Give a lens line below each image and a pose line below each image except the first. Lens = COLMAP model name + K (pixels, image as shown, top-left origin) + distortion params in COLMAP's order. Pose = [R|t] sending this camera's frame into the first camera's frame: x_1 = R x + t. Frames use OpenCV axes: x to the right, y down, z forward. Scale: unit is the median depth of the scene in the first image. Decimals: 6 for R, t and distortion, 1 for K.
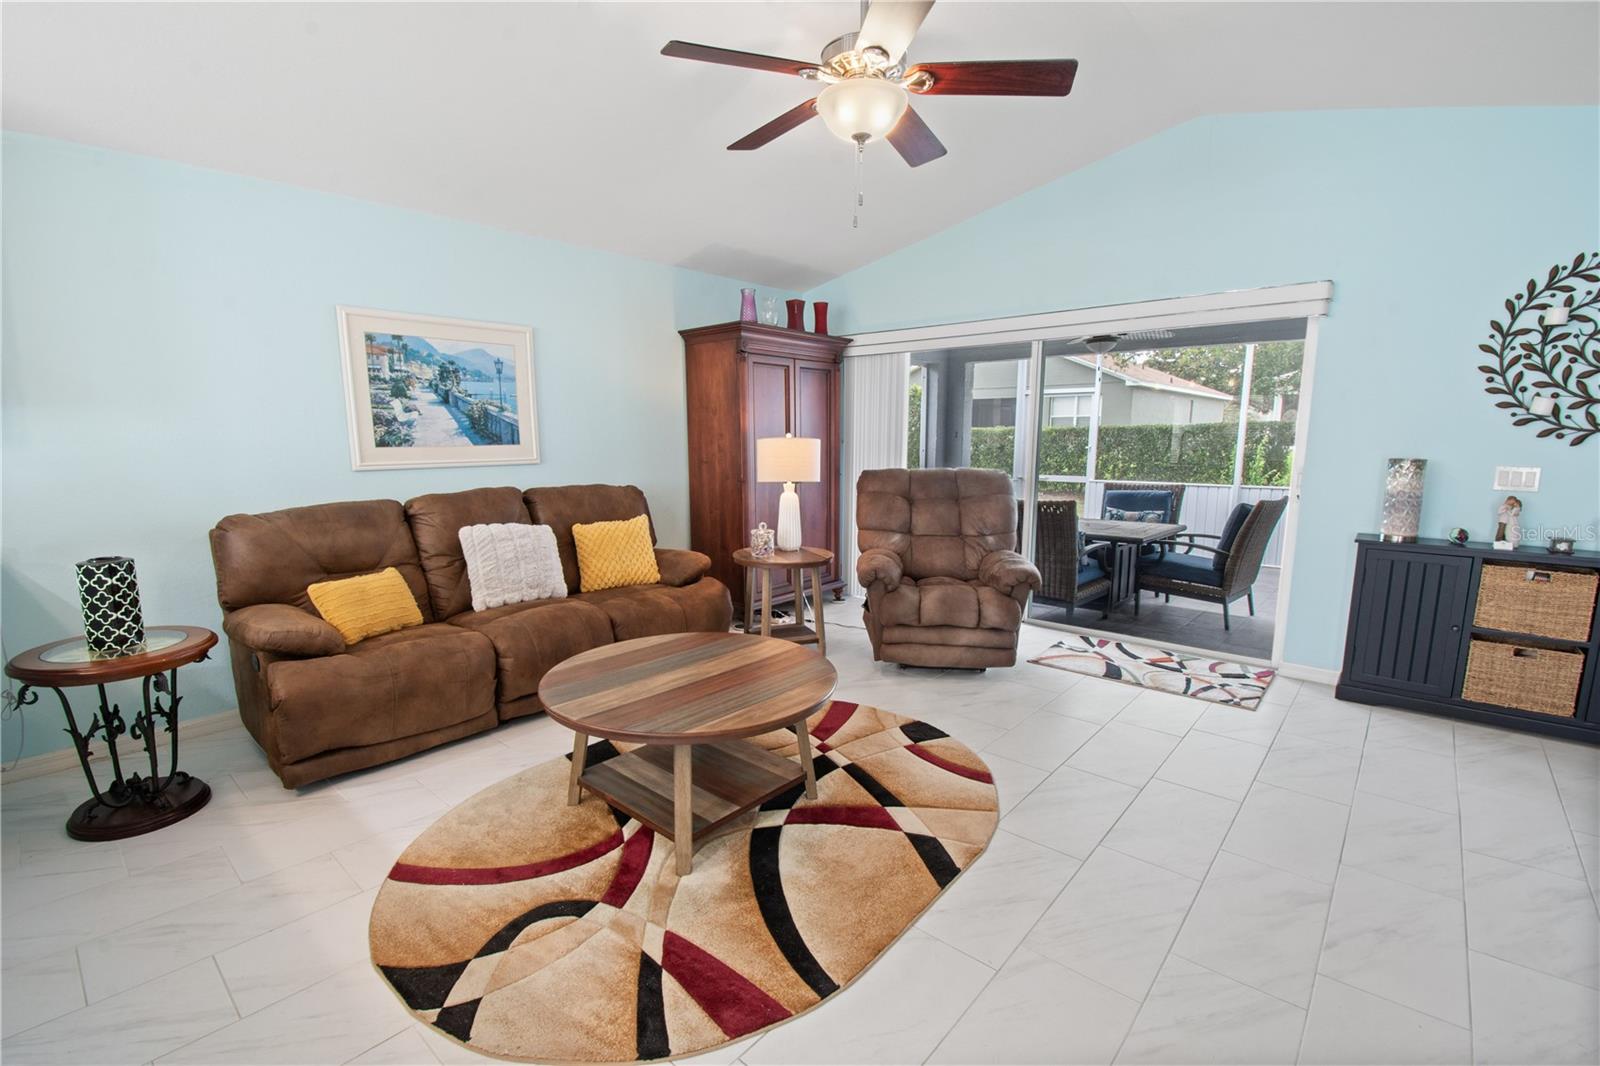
lens RADIAL K [[716.1, 0, 754.1], [0, 716.1, 552.1], [0, 0, 1]] dist [0.008032, -0.014967]
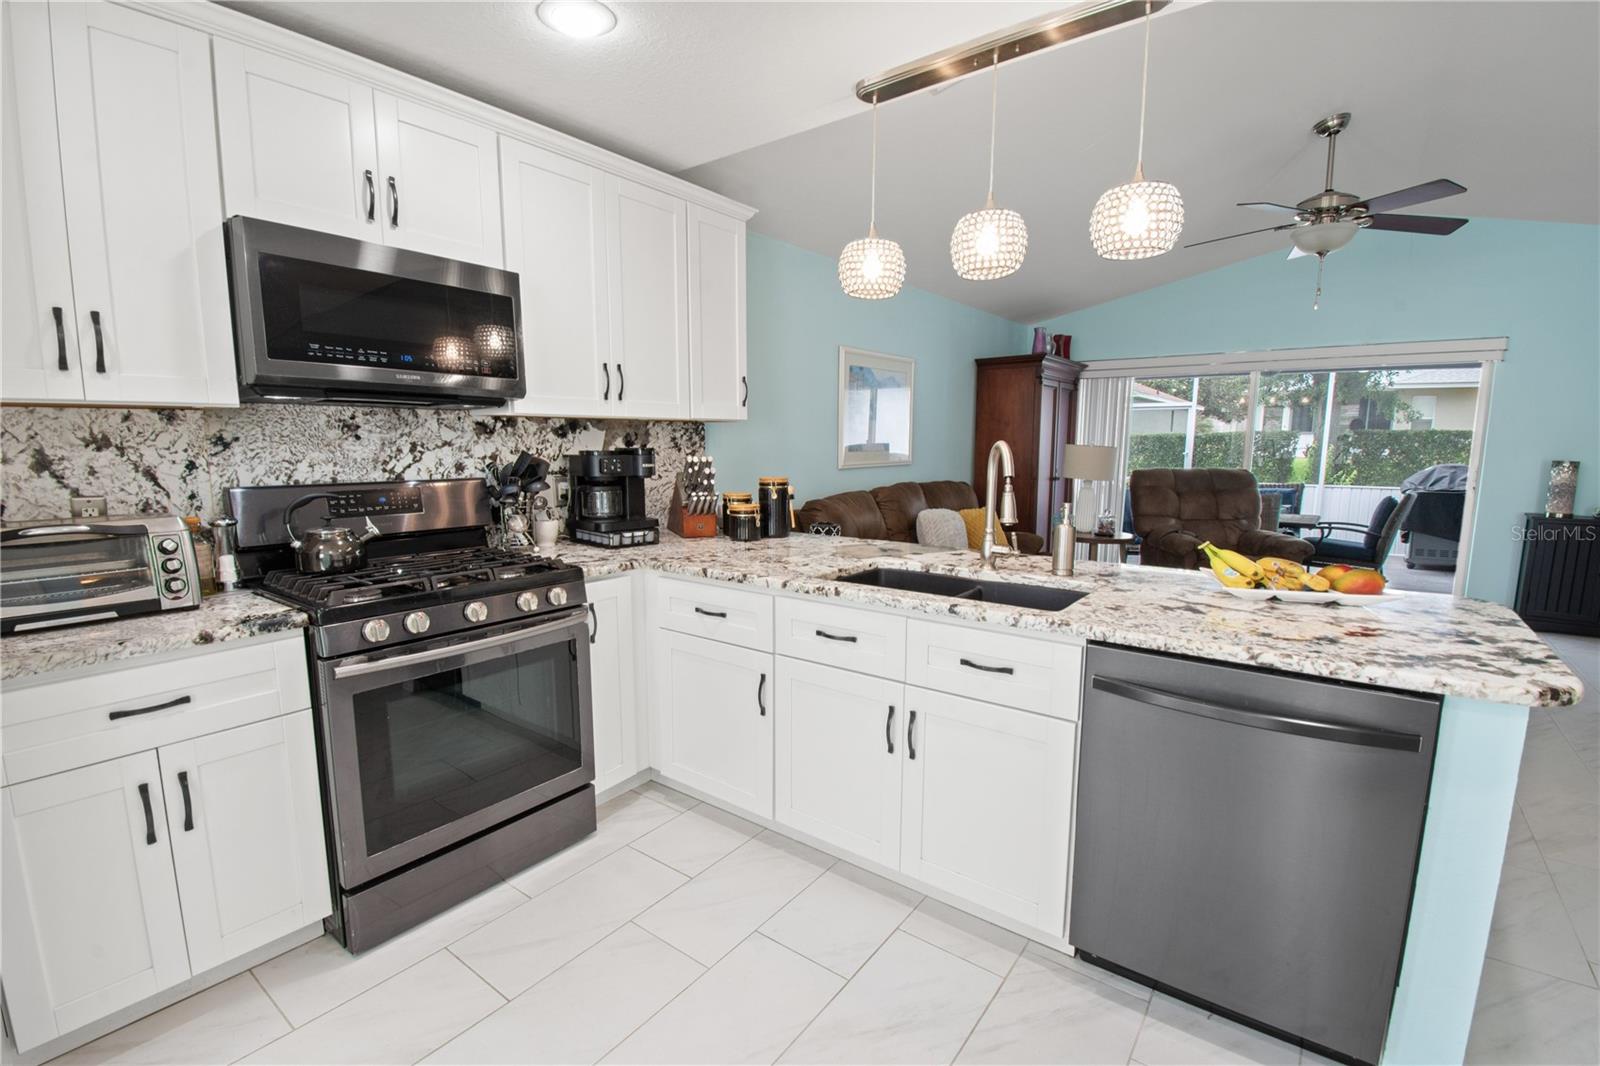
lens RADIAL K [[716.1, 0, 768.6], [0, 716.1, 551.8], [0, 0, 1]] dist [0.008032, -0.014967]
pose [[0.996749, -0.009613, 0.079991, -0.640618], [0.010265, 0.999917, -0.007742, 0.038440], [-0.079910, 0.008538, 0.996766, -0.240485]]
